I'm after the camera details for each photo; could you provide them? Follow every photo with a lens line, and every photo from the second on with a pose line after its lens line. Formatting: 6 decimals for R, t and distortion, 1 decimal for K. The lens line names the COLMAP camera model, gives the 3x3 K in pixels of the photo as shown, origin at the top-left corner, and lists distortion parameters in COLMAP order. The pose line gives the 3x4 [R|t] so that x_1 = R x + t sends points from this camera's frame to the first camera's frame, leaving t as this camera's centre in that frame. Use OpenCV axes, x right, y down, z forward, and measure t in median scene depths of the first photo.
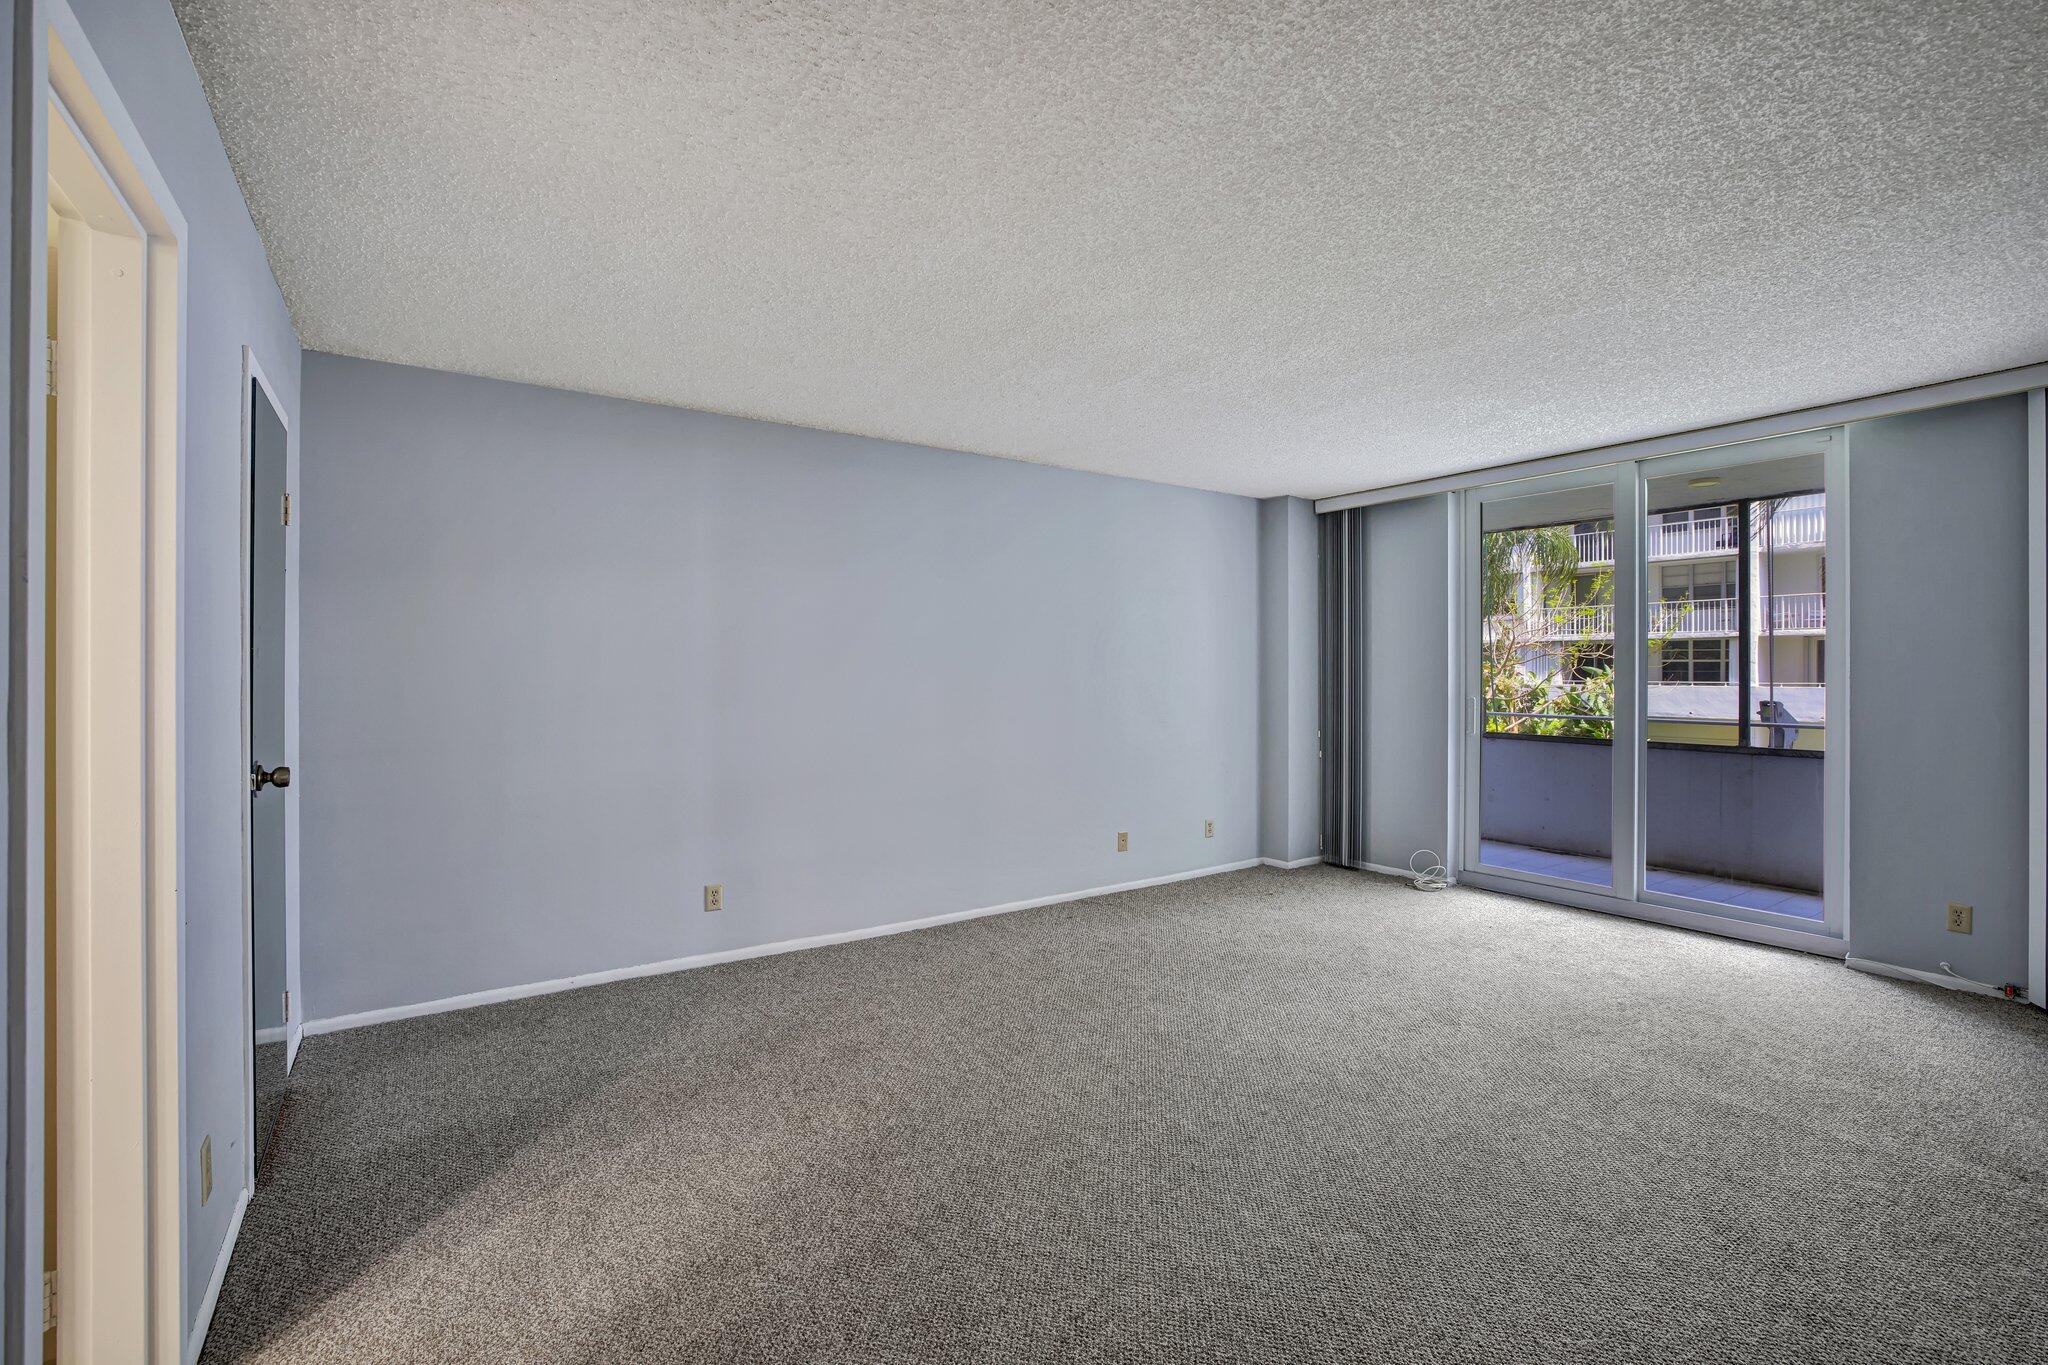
lens RADIAL K [[904.8, 0, 1015.8], [0, 904.8, 667.0], [0, 0, 1]] dist [-0.047407, 0.018647]
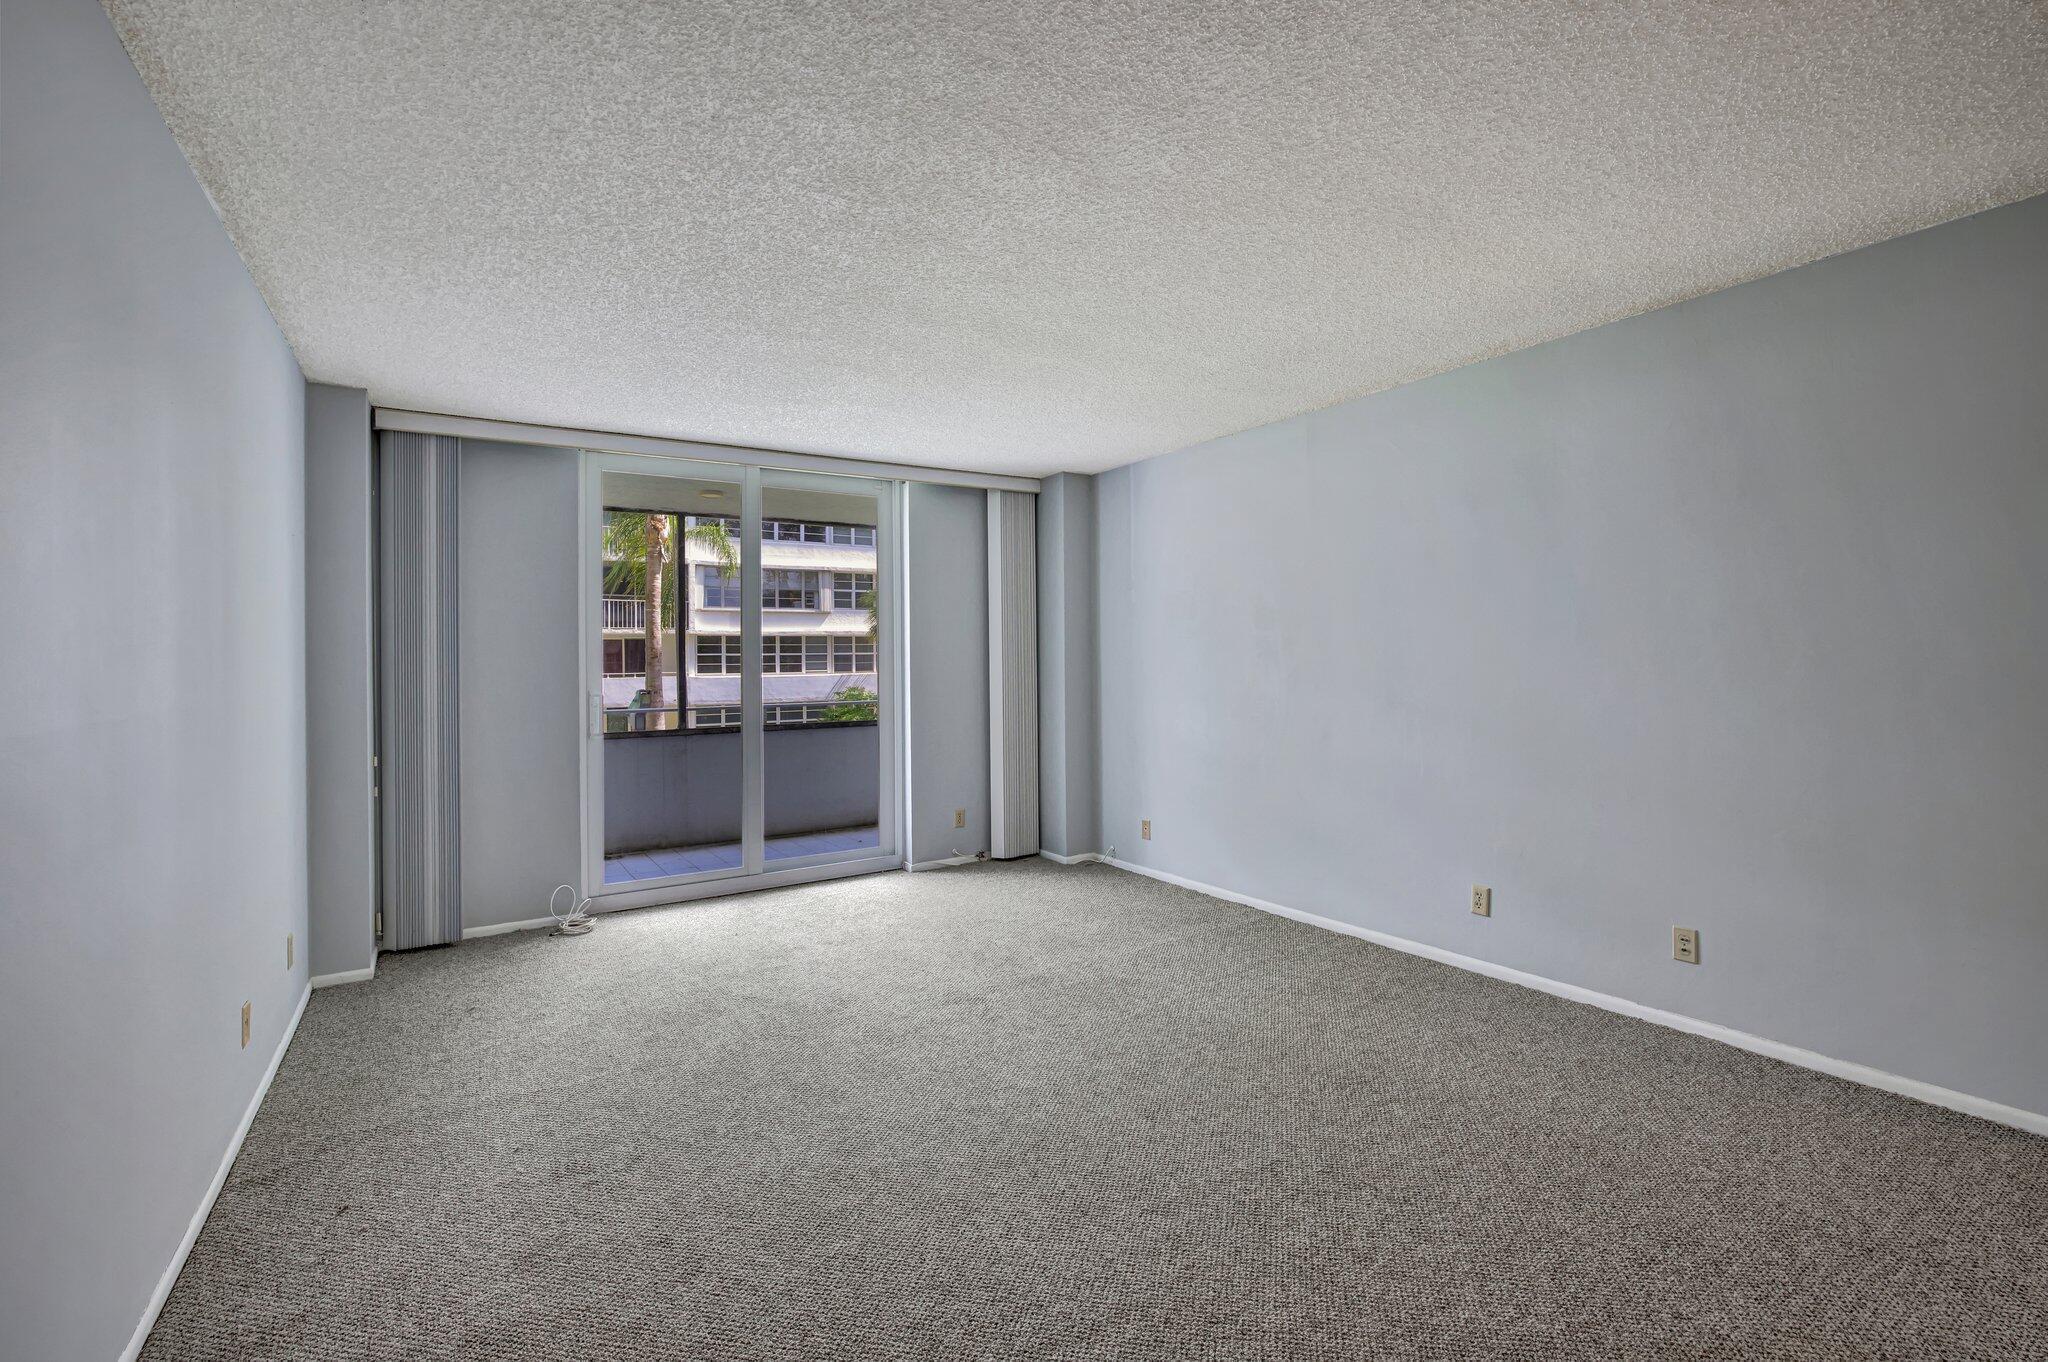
lens RADIAL K [[868.6, 0, 1045.4], [0, 868.6, 677.0], [0, 0, 1]] dist [-0.048597, 0.015957]
pose [[0.031751, -0.026441, 0.999146, -0.353848], [0.009387, 0.999614, 0.026155, -0.003079], [-0.999452, 0.008548, 0.031987, 0.620913]]
